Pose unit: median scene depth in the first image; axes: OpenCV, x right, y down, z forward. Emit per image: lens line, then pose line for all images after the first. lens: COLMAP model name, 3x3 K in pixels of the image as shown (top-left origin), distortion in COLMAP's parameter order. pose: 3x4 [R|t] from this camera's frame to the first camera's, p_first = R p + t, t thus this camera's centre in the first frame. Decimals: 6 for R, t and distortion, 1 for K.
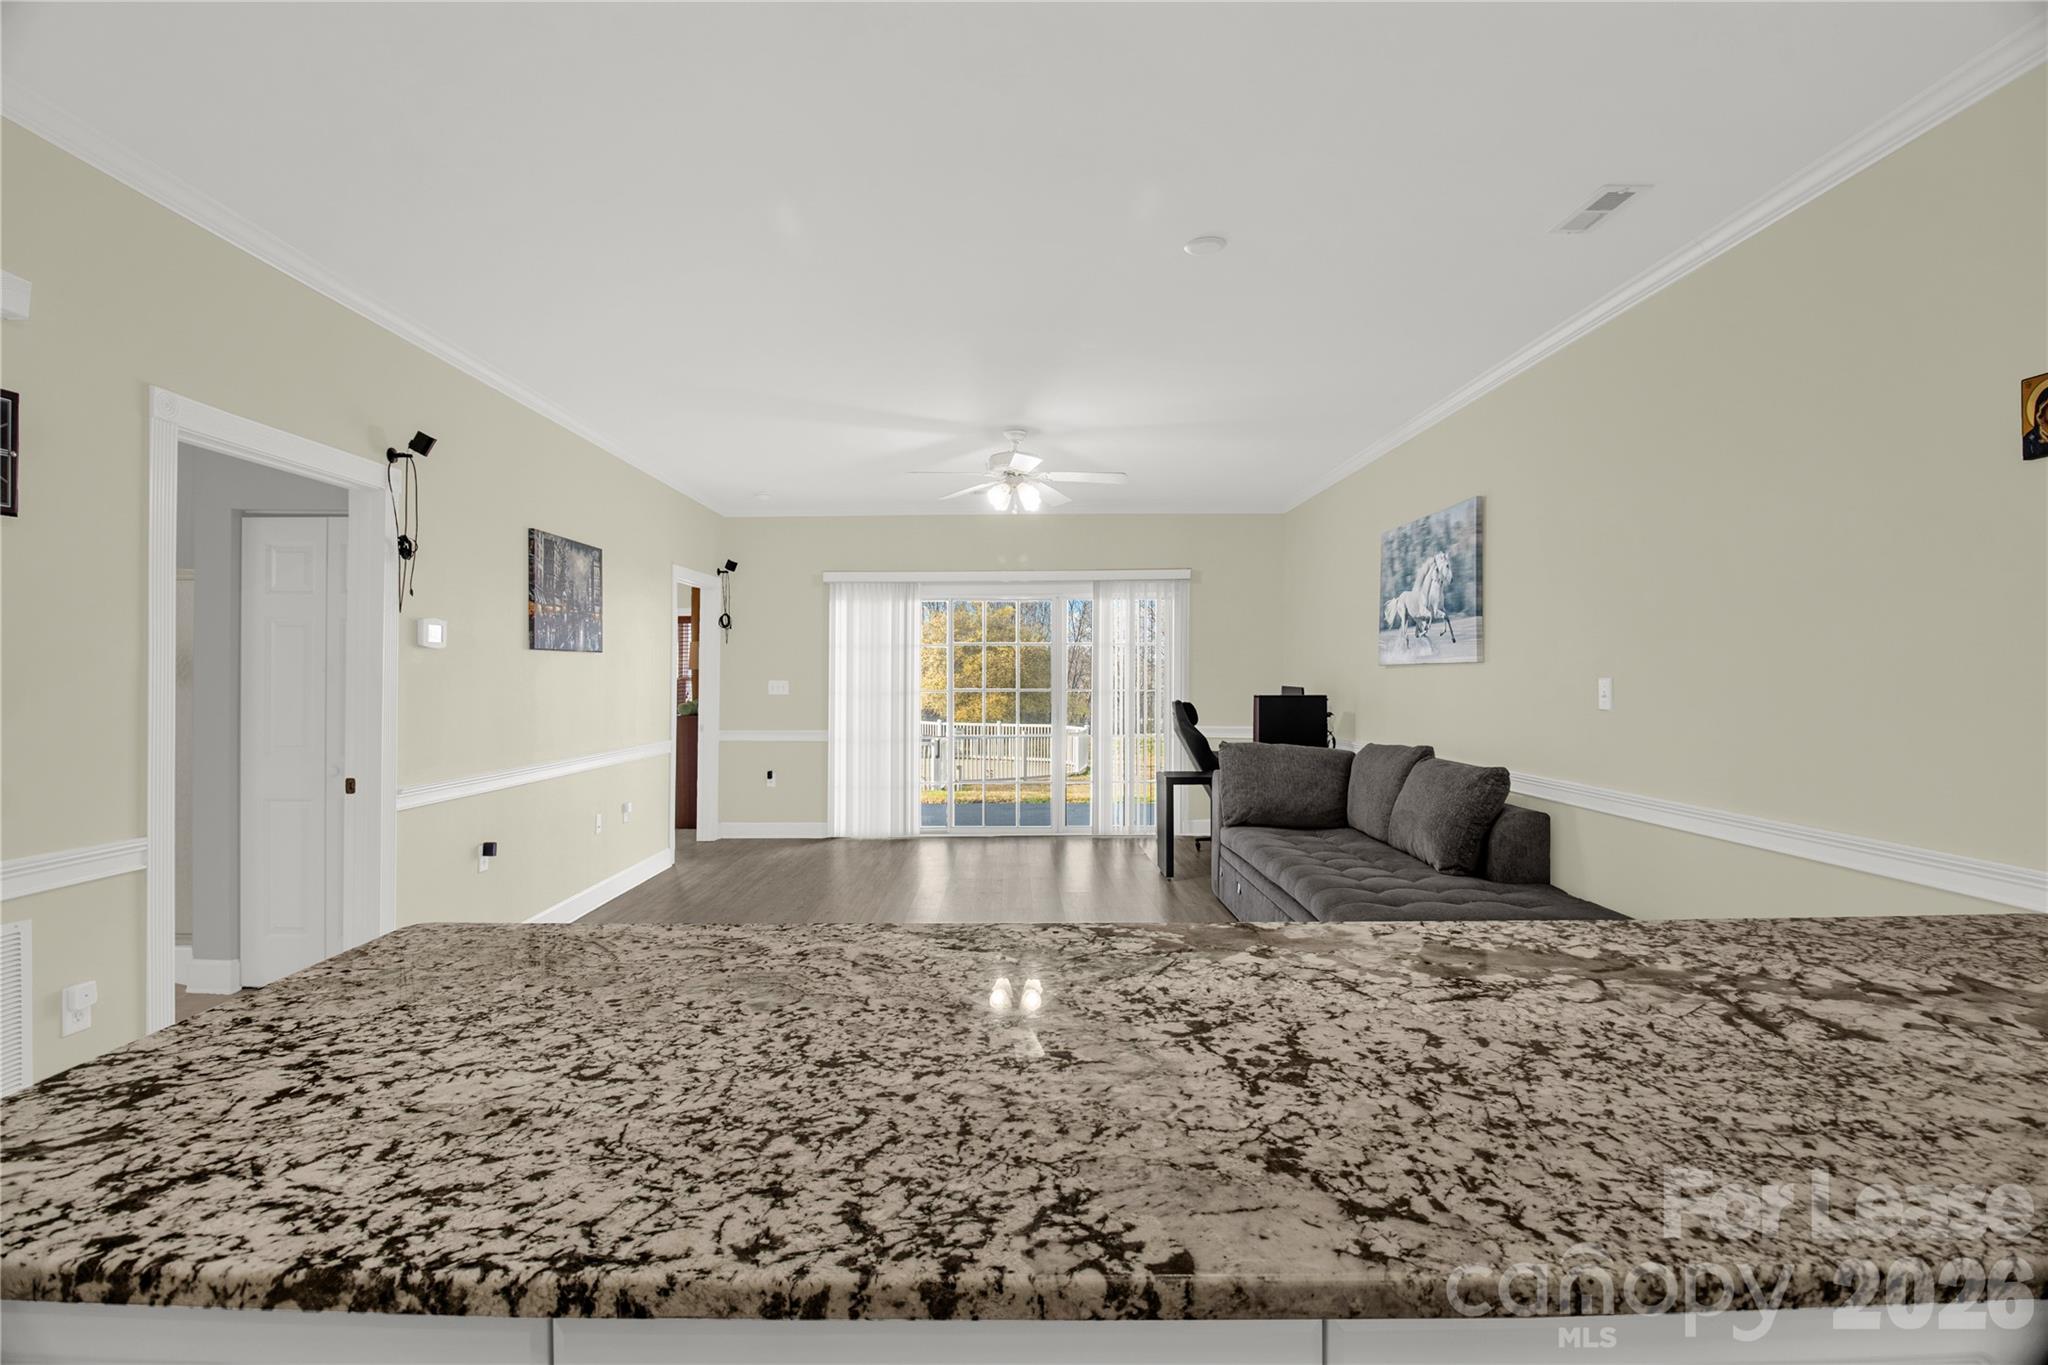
lens RADIAL K [[953.7, 0, 1008.3], [0, 953.7, 675.0], [0, 0, 1]] dist [-0.001182, -0.013927]
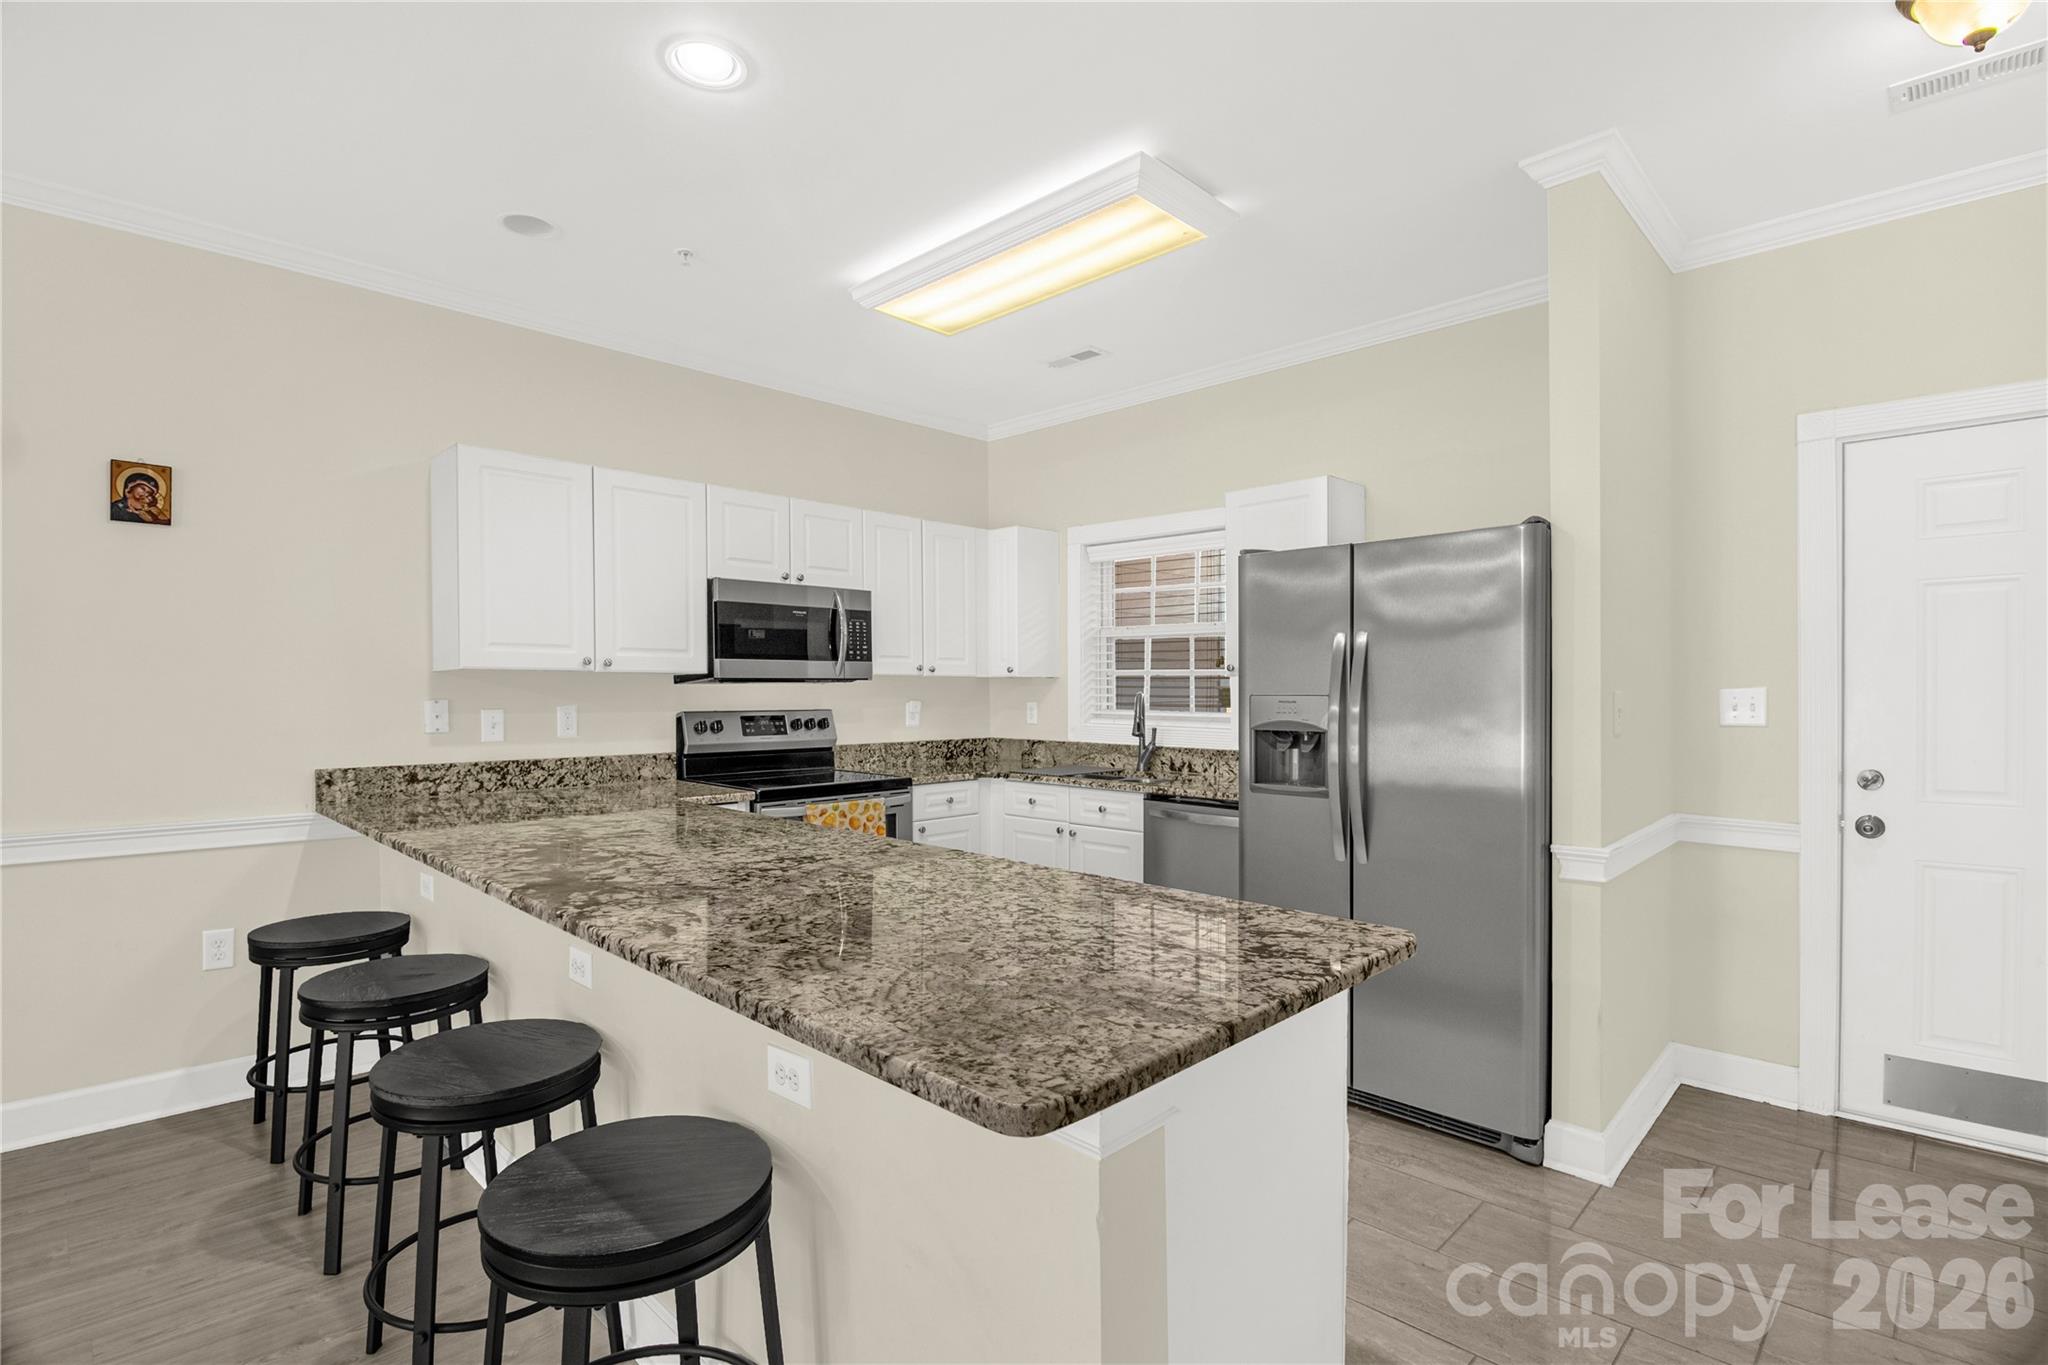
lens RADIAL K [[971.1, 0, 1007.6], [0, 971.1, 690.6], [0, 0, 1]] dist [-0.008515, -0.000194]
pose [[-0.710879, -0.000413, 0.703314, -0.326388], [0.000222, 1.000000, 0.000811, 0.004706], [-0.703314, 0.000733, -0.710879, 0.452841]]
